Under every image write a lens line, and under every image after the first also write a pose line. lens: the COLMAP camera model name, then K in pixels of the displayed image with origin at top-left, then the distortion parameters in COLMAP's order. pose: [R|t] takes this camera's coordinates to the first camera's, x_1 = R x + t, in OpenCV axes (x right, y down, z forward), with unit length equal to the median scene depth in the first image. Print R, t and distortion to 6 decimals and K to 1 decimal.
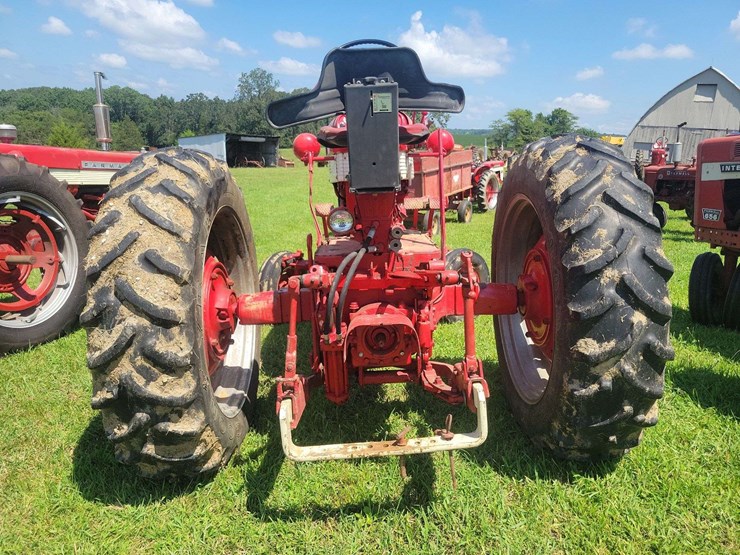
lens RADIAL K [[553.9, 0, 374.4], [0, 553.9, 279.9], [0, 0, 1]] dist [0.026780, -0.010586]
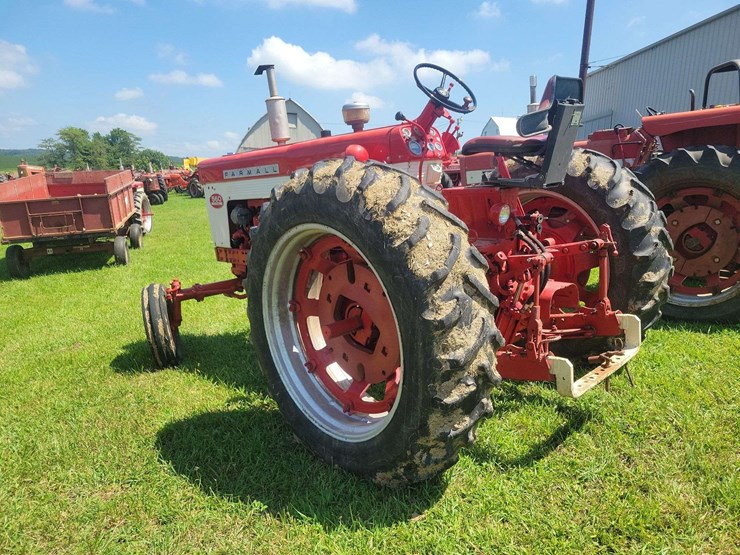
lens RADIAL K [[562.5, 0, 371.8], [0, 562.5, 278.2], [0, 0, 1]] dist [0.023418, -0.011501]
pose [[0.738970, -0.144422, 0.658077, -1.174976], [0.172123, 0.984811, 0.022846, -0.046029], [-0.651381, 0.096388, 0.752604, 0.288929]]
